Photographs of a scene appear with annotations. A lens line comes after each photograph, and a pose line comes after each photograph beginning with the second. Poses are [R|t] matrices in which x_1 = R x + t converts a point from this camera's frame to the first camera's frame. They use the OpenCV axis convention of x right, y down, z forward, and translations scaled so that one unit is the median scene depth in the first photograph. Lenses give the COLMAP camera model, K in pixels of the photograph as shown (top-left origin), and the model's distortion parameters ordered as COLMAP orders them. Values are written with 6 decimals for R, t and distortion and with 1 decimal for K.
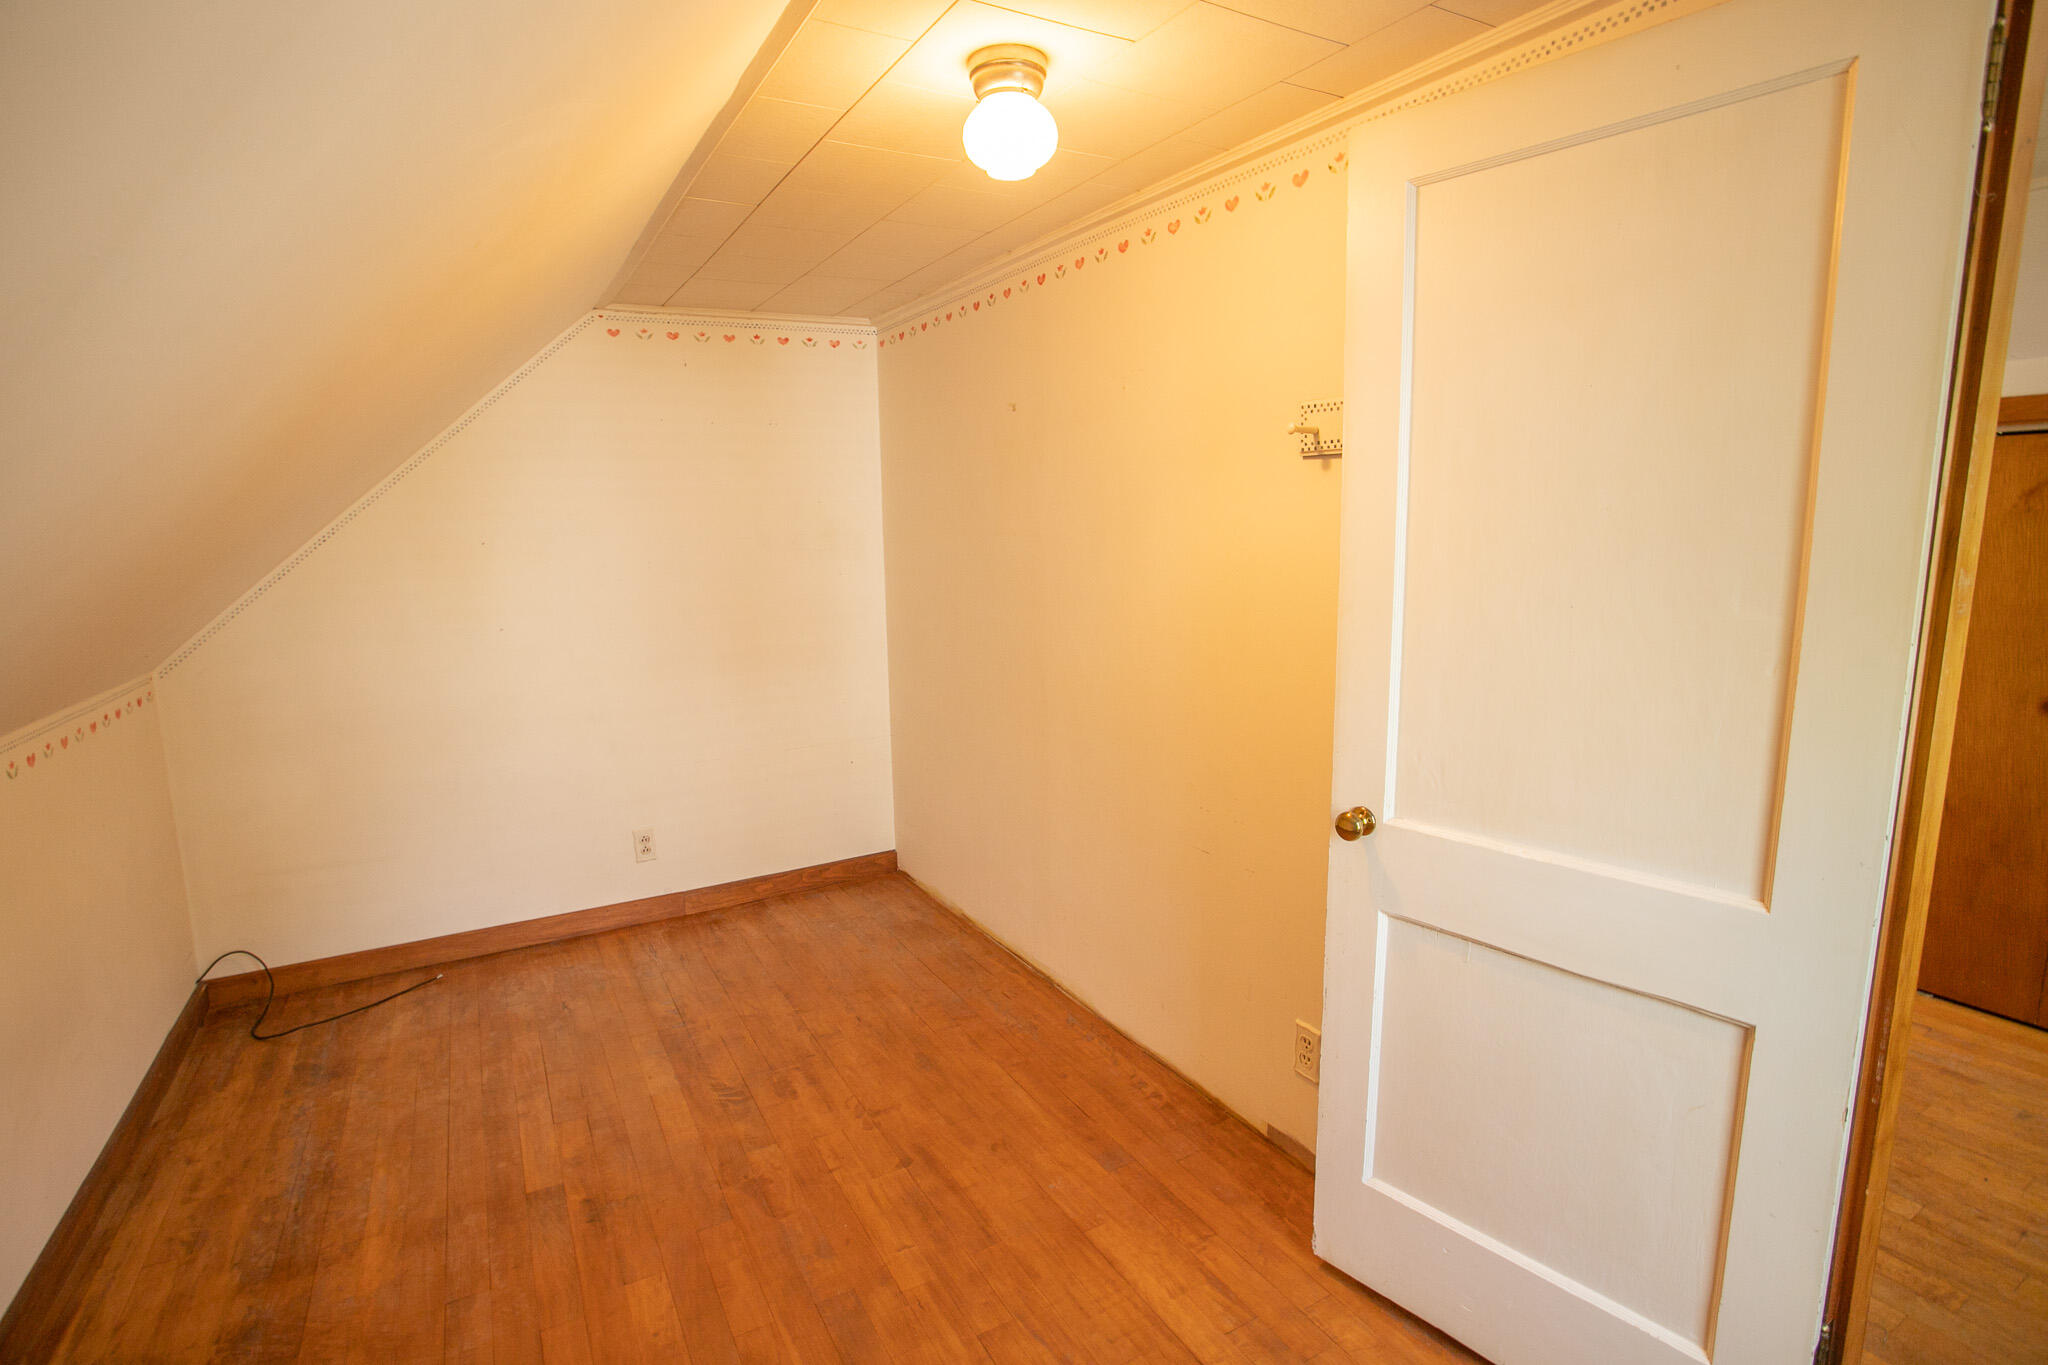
lens RADIAL K [[997.6, 0, 1024.8], [0, 997.6, 675.0], [0, 0, 1]] dist [-0.067594, 0.026151]
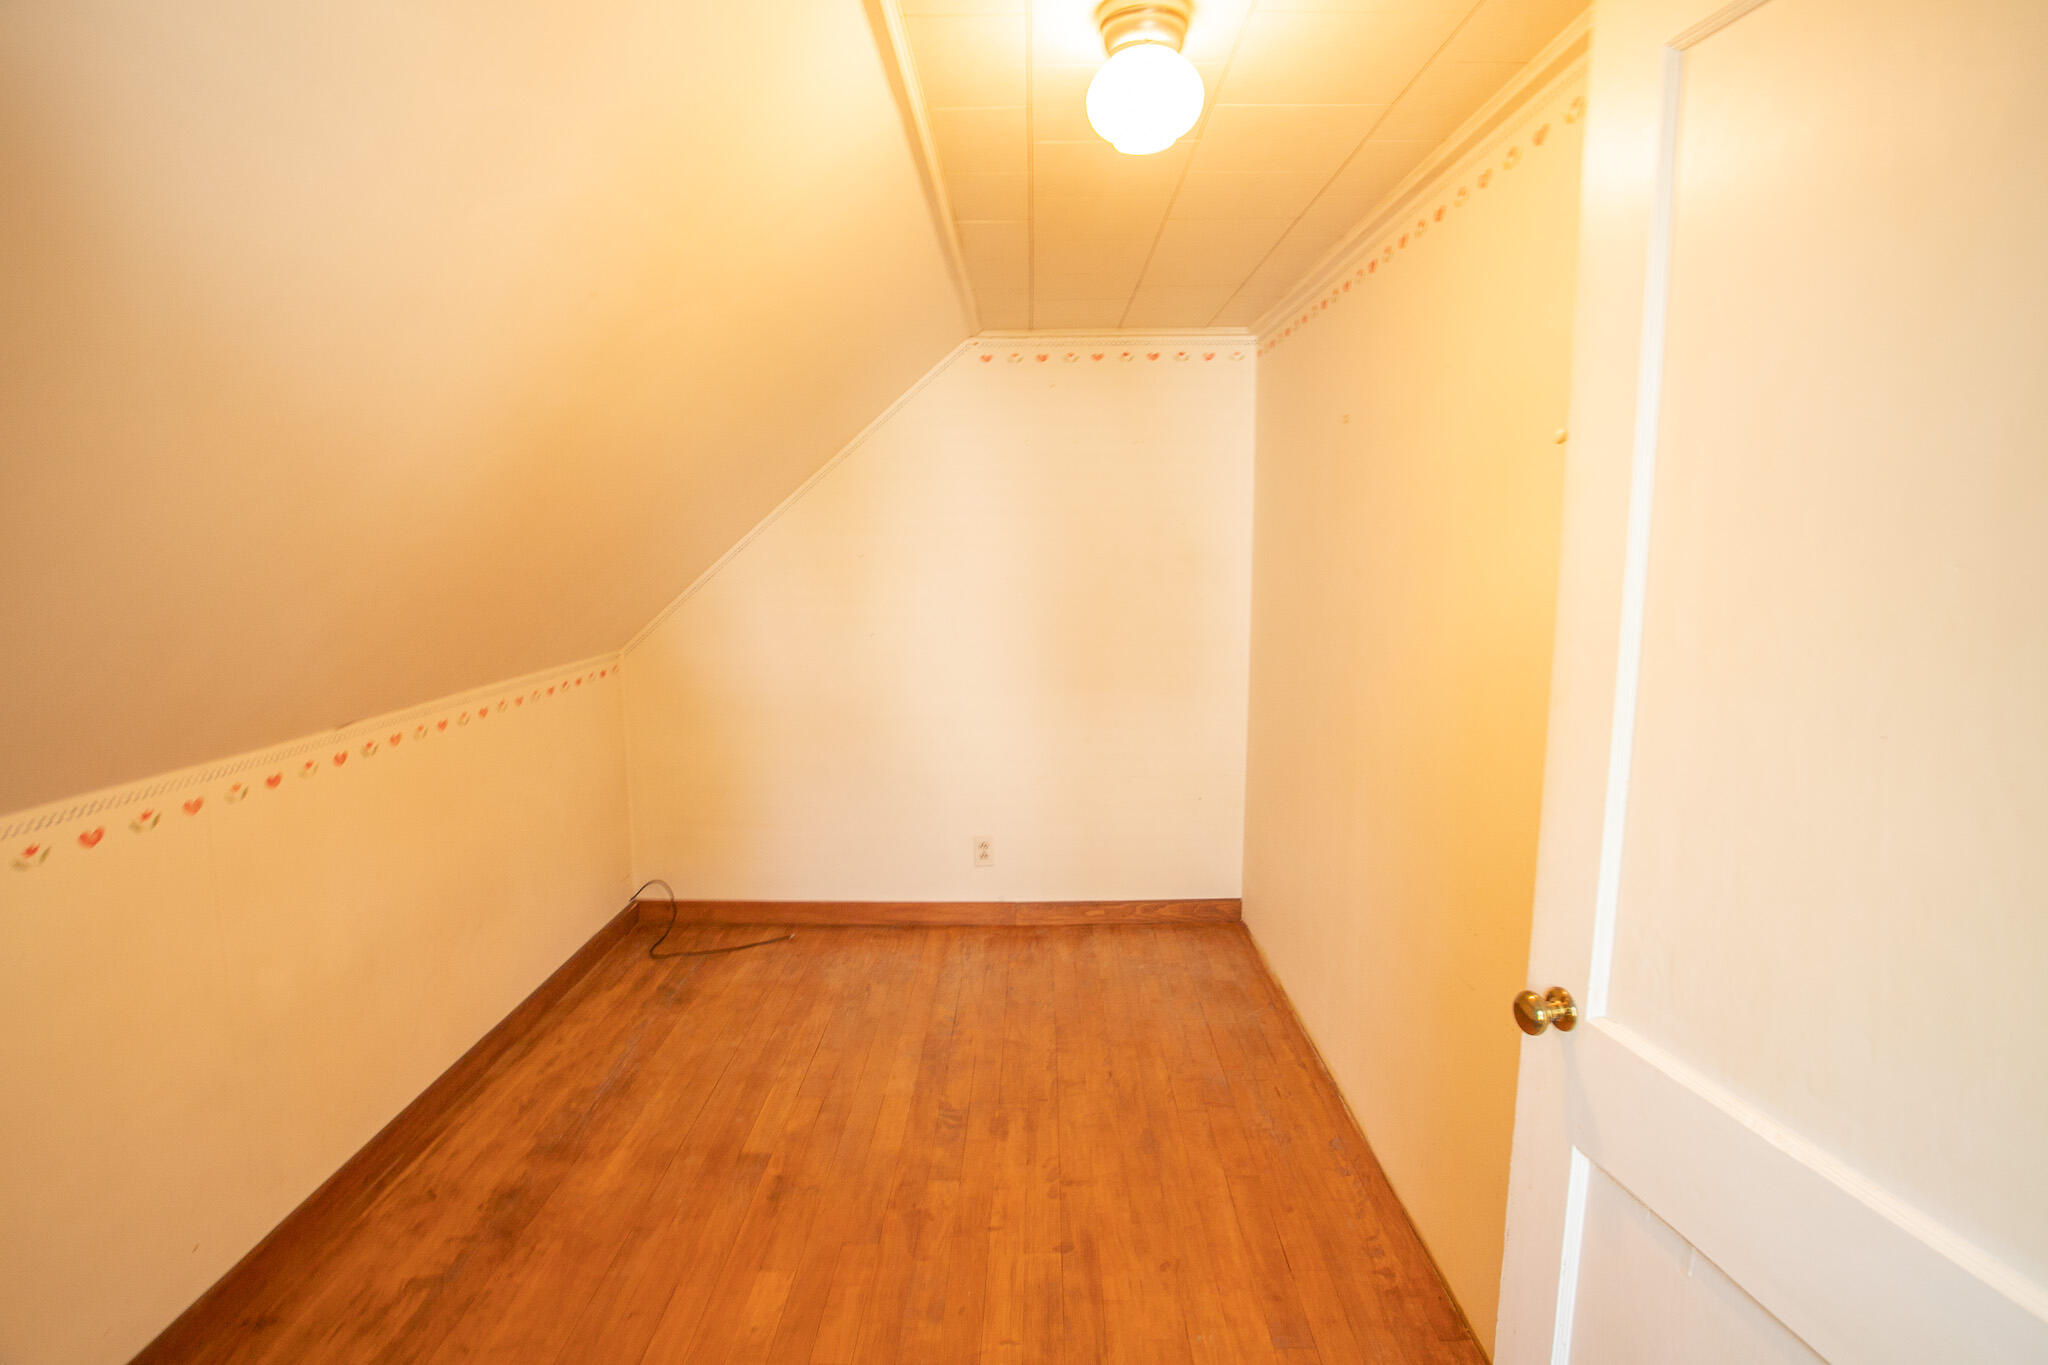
lens RADIAL K [[992.9, 0, 1025.9], [0, 992.9, 680.9], [0, 0, 1]] dist [-0.084974, 0.043150]
pose [[0.863631, 0.086345, -0.496675, 0.220303], [-0.091893, 0.995680, 0.013309, -0.033063], [0.495678, 0.034147, 0.867835, 0.160272]]
